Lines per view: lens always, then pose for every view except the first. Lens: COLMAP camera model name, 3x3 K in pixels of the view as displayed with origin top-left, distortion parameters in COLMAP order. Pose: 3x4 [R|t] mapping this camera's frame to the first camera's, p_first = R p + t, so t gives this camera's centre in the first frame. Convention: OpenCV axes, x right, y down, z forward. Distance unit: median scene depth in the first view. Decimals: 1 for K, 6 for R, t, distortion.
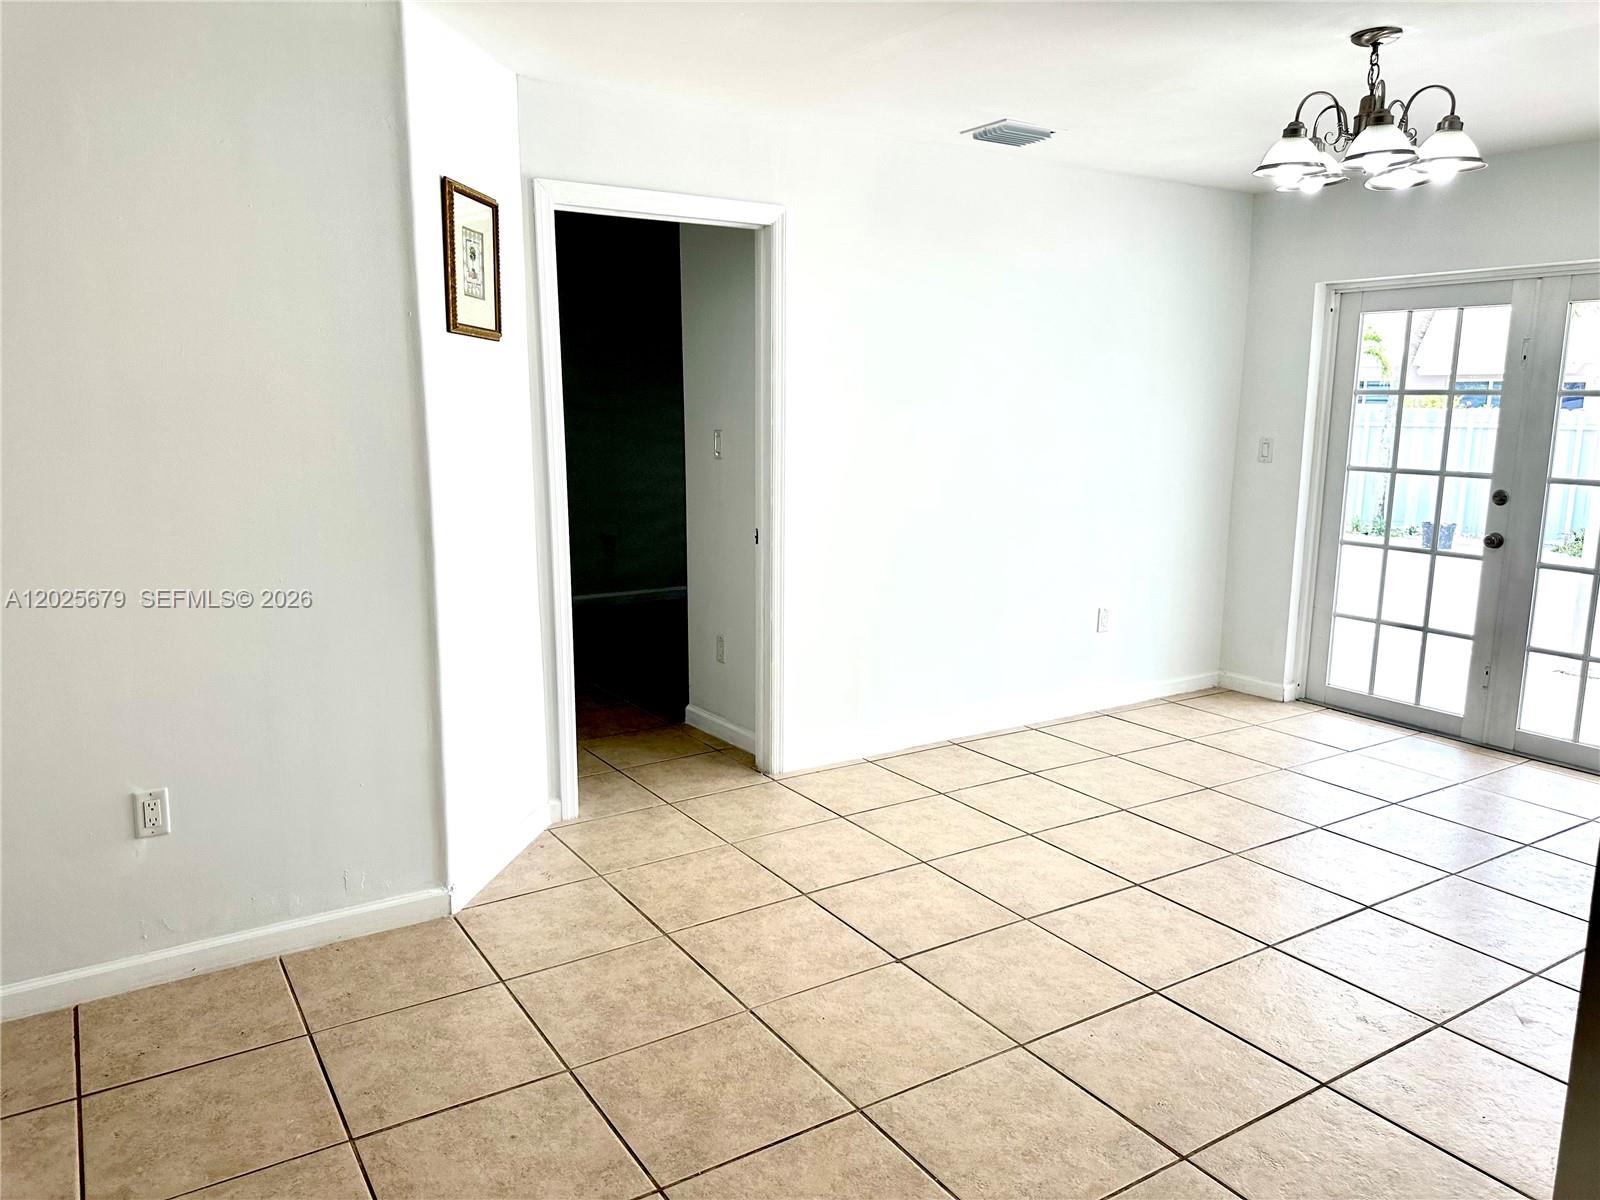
lens RADIAL K [[1139.1, 0, 799.7], [0, 1139.1, 606.3], [0, 0, 1]] dist [0.067446, -0.098260]
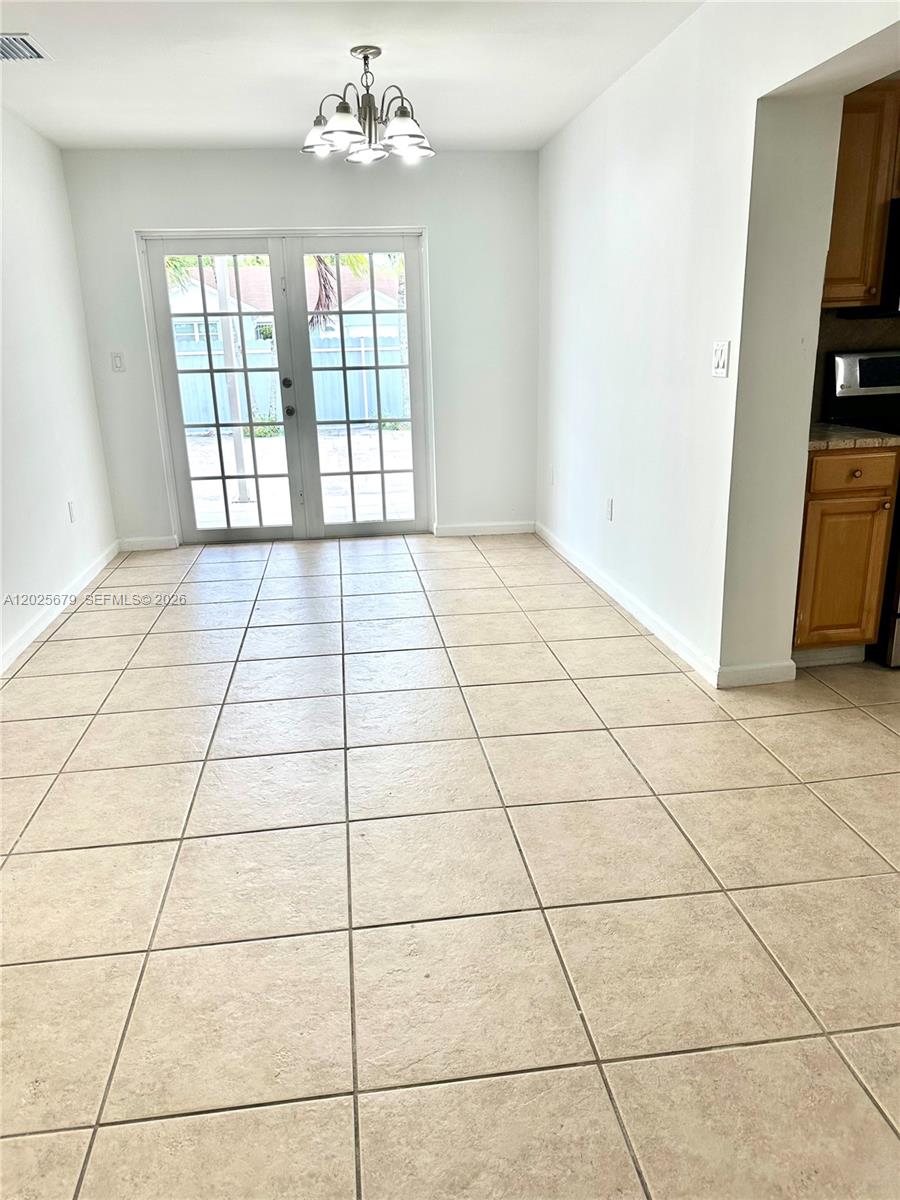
lens RADIAL K [[854.3, 0, 453.2], [0, 854.3, 598.1], [0, 0, 1]] dist [0.067446, -0.098260]
pose [[0.412490, -0.277452, 0.867682, -0.400227], [0.191903, 0.957581, 0.214969, -0.020333], [-0.890520, 0.077839, 0.448236, 0.282733]]
